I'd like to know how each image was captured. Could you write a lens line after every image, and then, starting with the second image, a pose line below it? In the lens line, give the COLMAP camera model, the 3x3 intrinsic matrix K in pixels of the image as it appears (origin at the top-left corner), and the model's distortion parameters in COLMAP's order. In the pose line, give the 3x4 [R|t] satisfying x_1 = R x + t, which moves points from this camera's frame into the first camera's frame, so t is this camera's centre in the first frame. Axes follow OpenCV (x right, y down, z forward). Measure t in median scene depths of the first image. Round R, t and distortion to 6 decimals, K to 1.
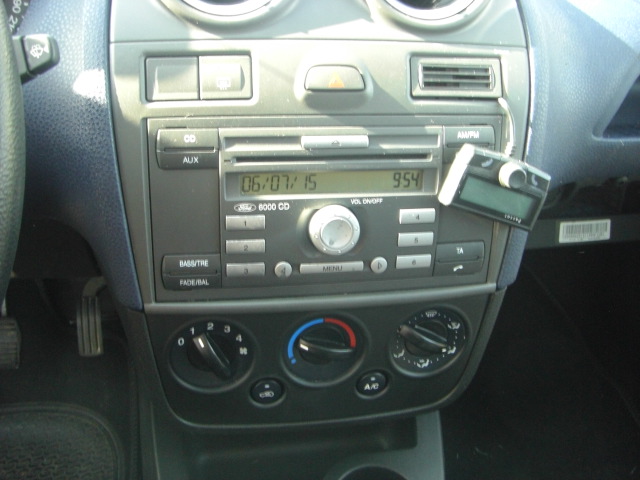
lens RADIAL K [[721.5, 0, 320.0], [0, 721.5, 240.0], [0, 0, 1]] dist [-0.203564, 0.188870]
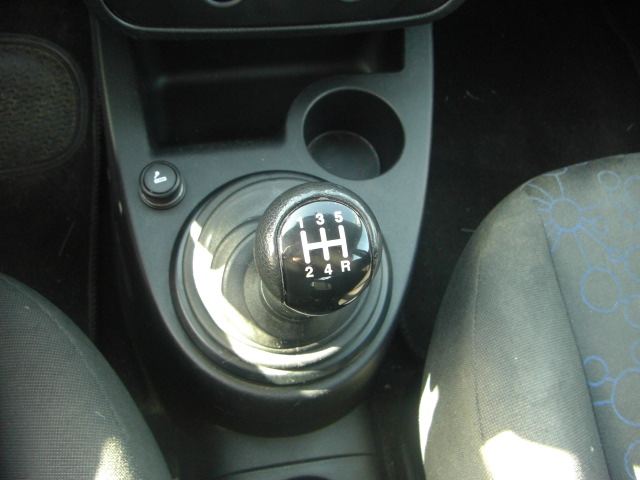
lens RADIAL K [[721.5, 0, 320.0], [0, 721.5, 240.0], [0, 0, 1]] dist [-0.203564, 0.188870]
pose [[0.999459, 0.025996, 0.020142, 0.029467], [-0.032311, 0.890247, 0.454331, 0.112413], [-0.006120, -0.454736, 0.890605, 0.168562]]
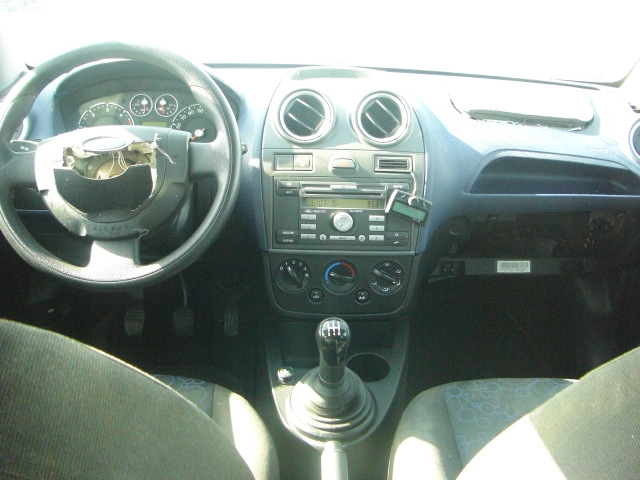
lens RADIAL K [[721.5, 0, 320.0], [0, 721.5, 240.0], [0, 0, 1]] dist [-0.203564, 0.188870]
pose [[0.986605, 0.018508, -0.162075, 0.348234], [-0.051776, 0.977699, -0.203530, 0.563164], [0.154693, 0.209196, 0.965561, -1.443984]]
